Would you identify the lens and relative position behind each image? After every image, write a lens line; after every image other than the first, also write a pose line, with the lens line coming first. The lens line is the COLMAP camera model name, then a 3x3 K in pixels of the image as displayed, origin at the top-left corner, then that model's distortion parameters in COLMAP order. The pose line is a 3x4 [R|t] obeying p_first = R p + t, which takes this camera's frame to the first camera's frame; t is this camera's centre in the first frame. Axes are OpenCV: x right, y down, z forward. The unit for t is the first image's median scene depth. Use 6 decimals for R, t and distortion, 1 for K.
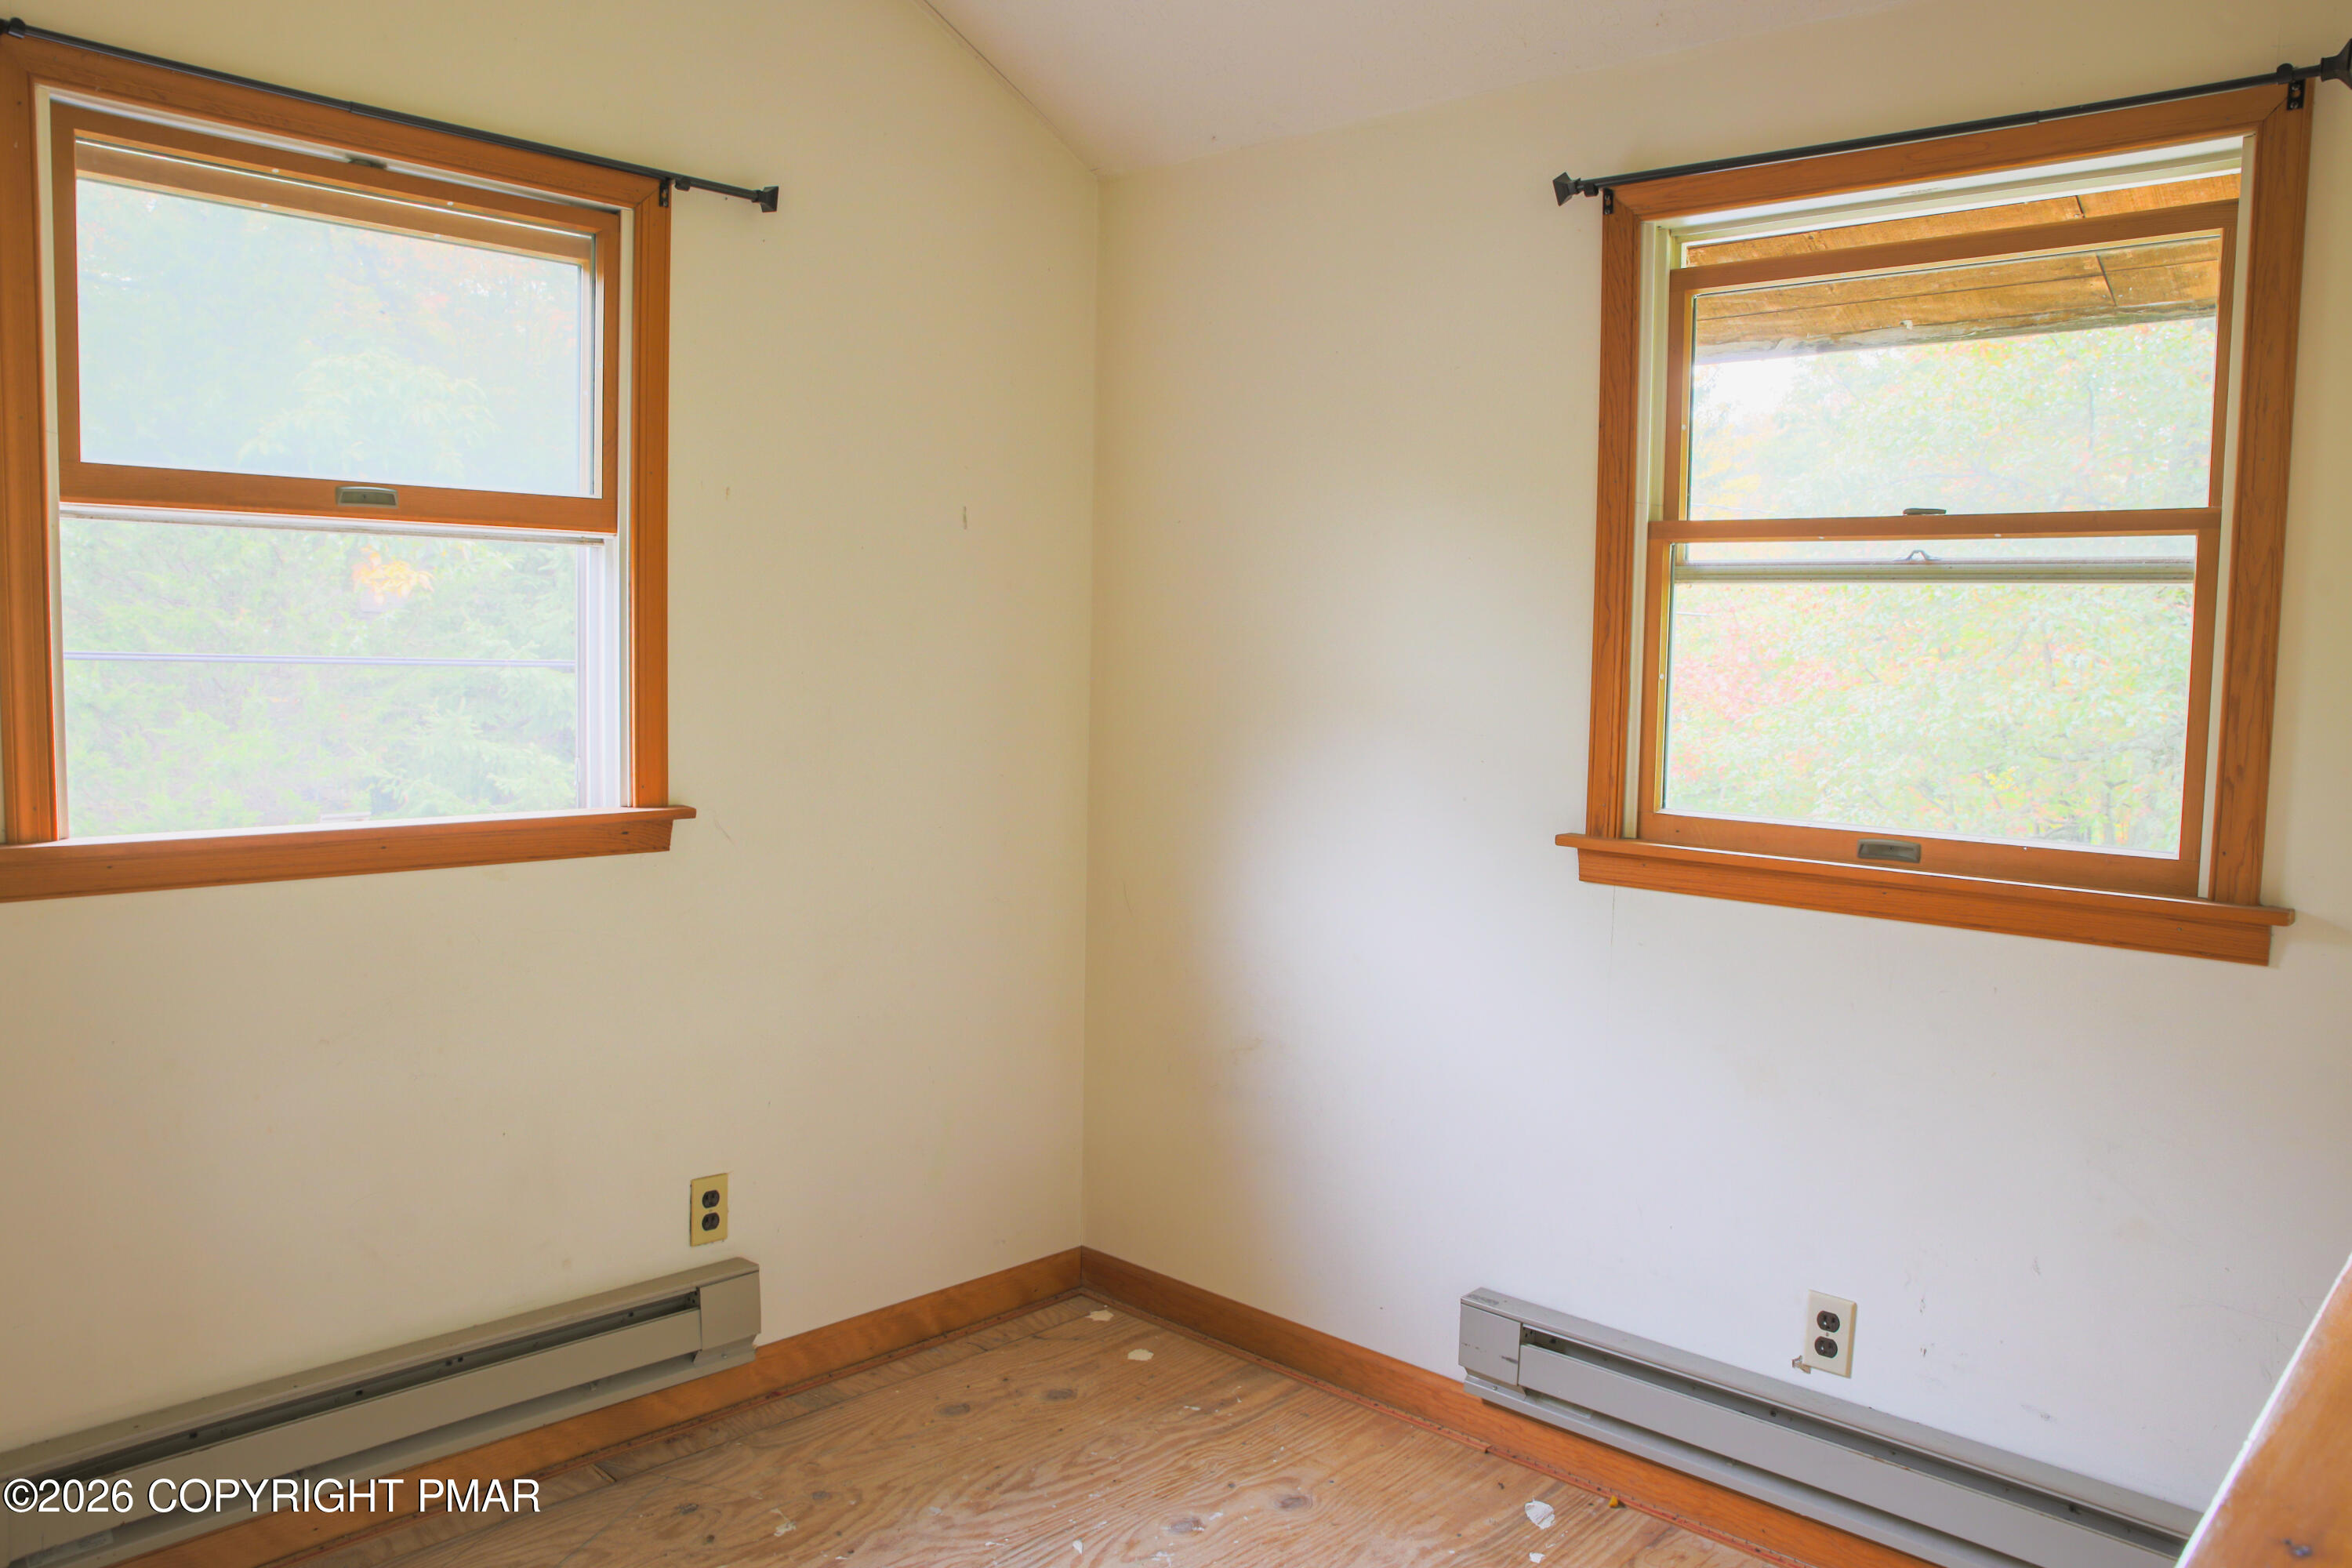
lens RADIAL K [[1751.2, 0, 1137.1], [0, 1751.2, 785.9], [0, 0, 1]] dist [-0.143758, 0.100333]
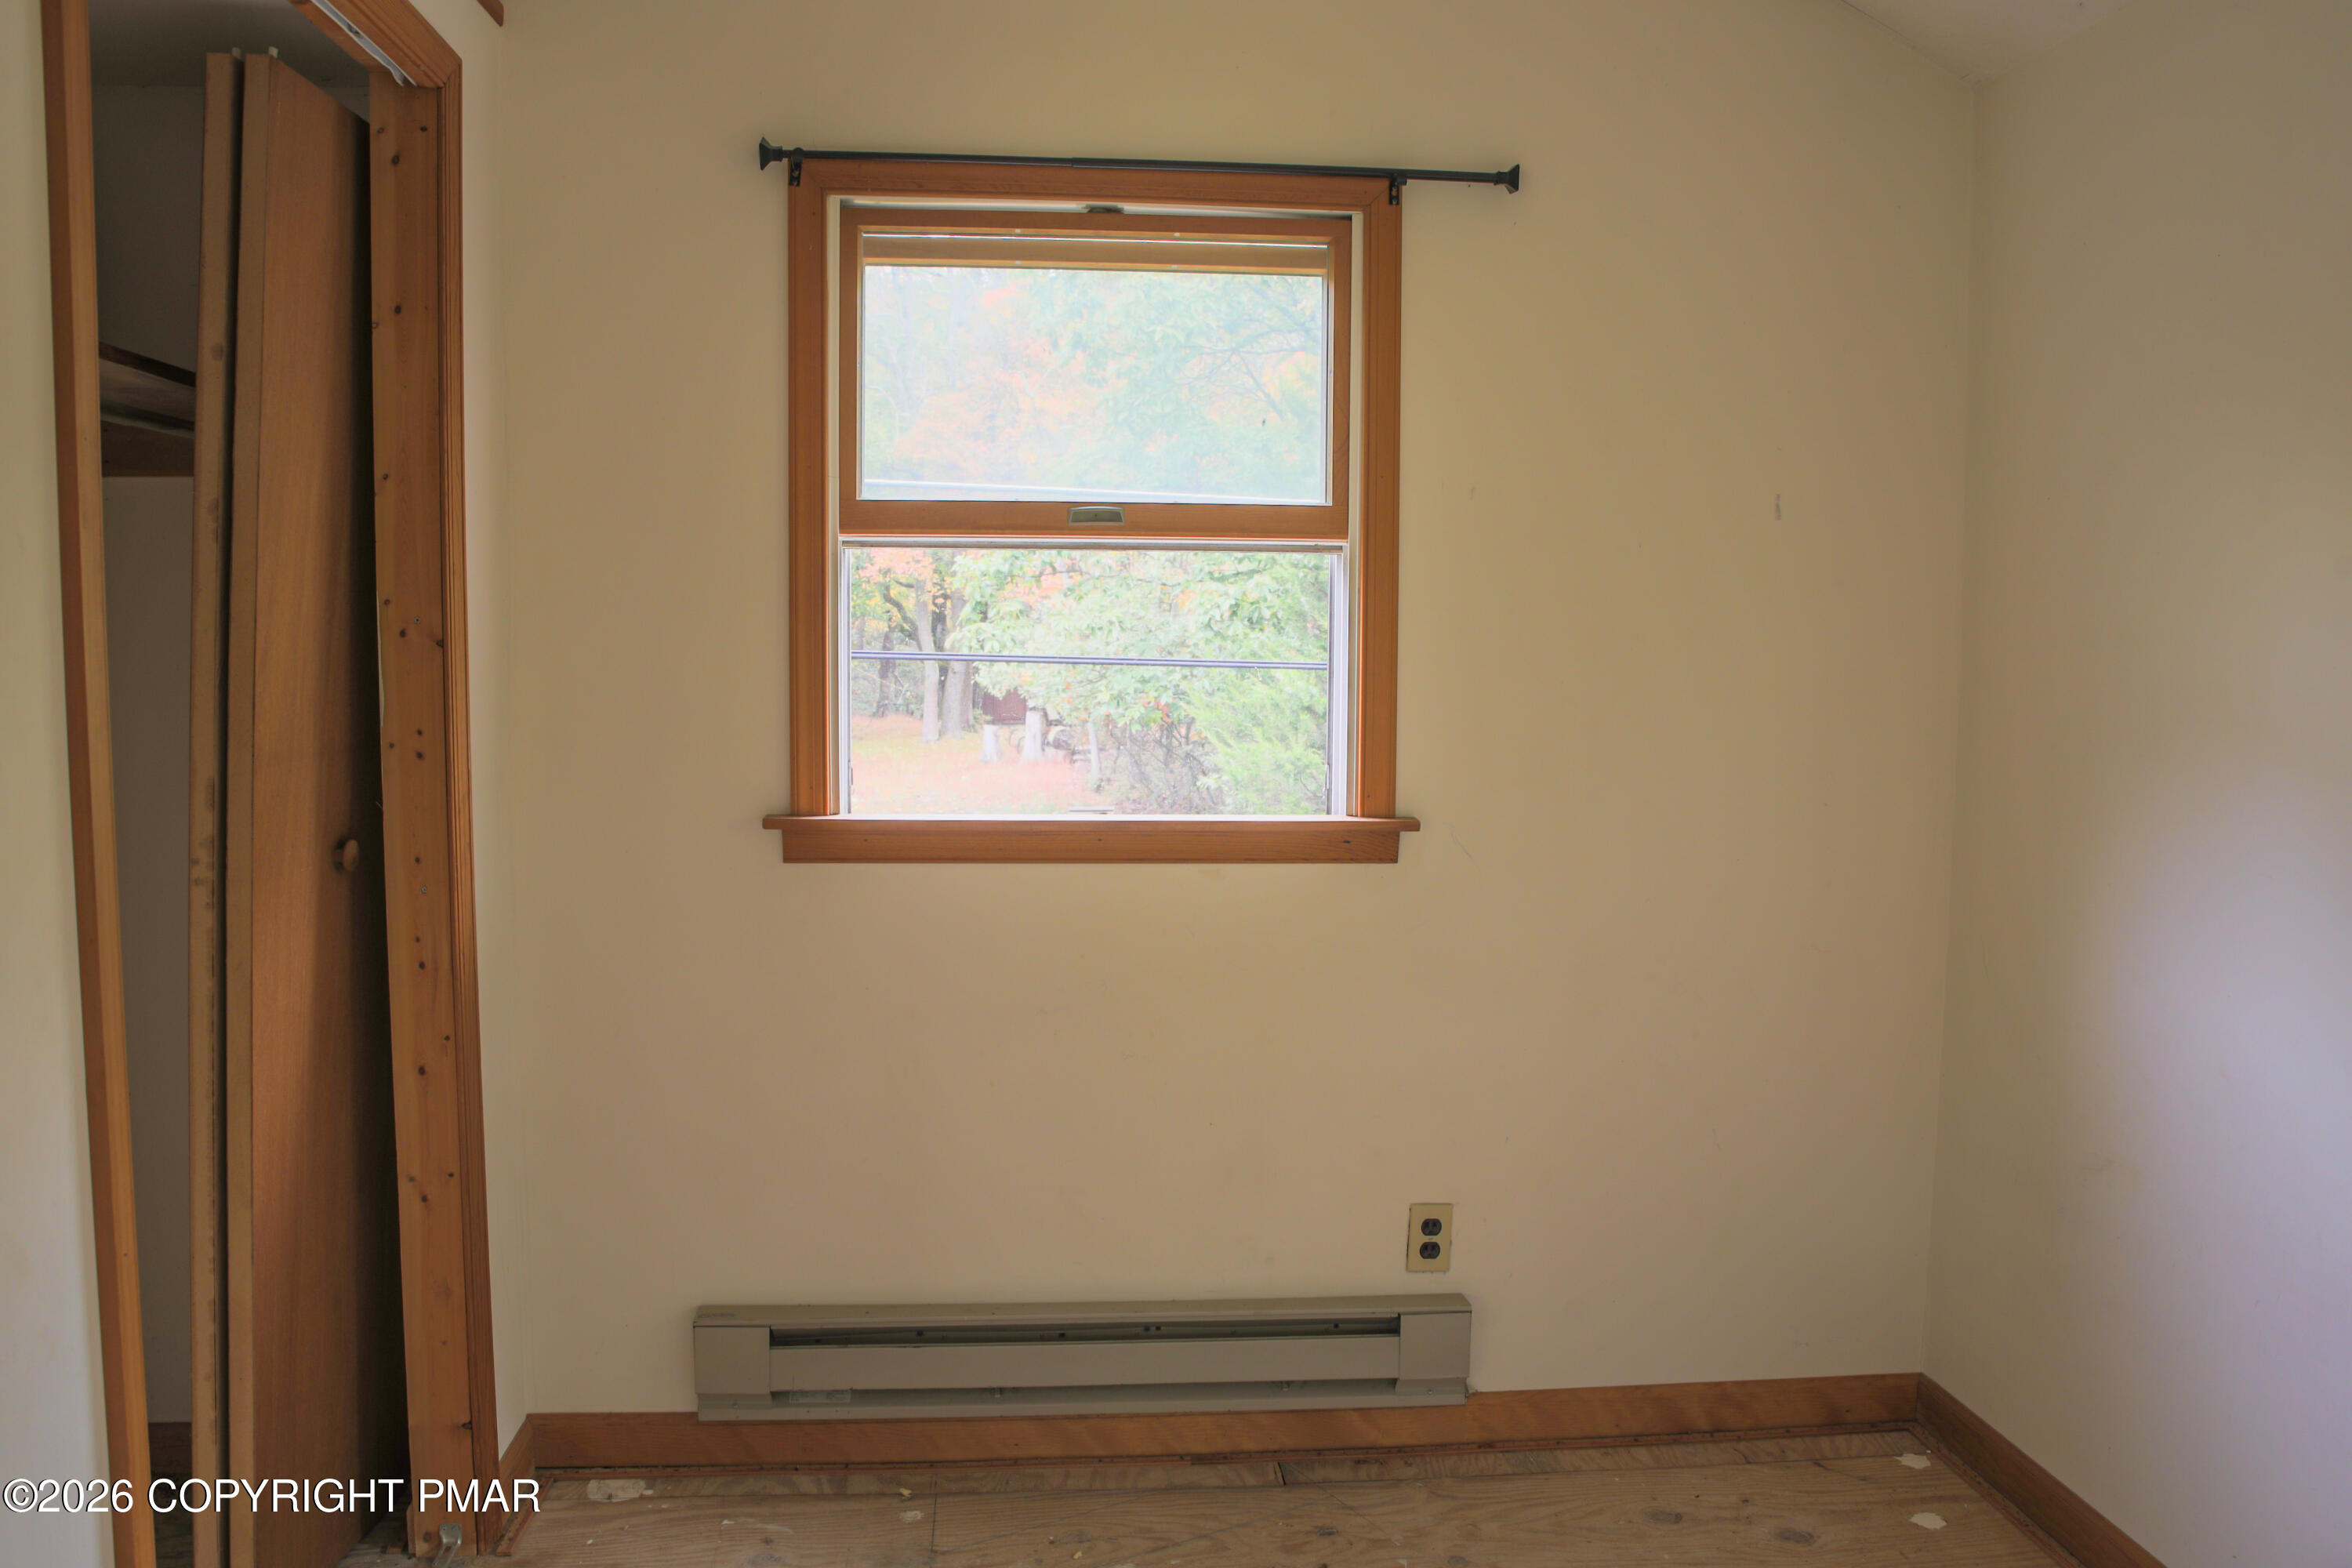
lens RADIAL K [[1751.2, 0, 1137.1], [0, 1751.2, 785.9], [0, 0, 1]] dist [-0.143758, 0.100333]
pose [[0.736417, 0.042307, -0.675203, 0.283115], [-0.047236, 0.998822, 0.011066, -0.010020], [0.674876, 0.023744, 0.737549, 0.175596]]
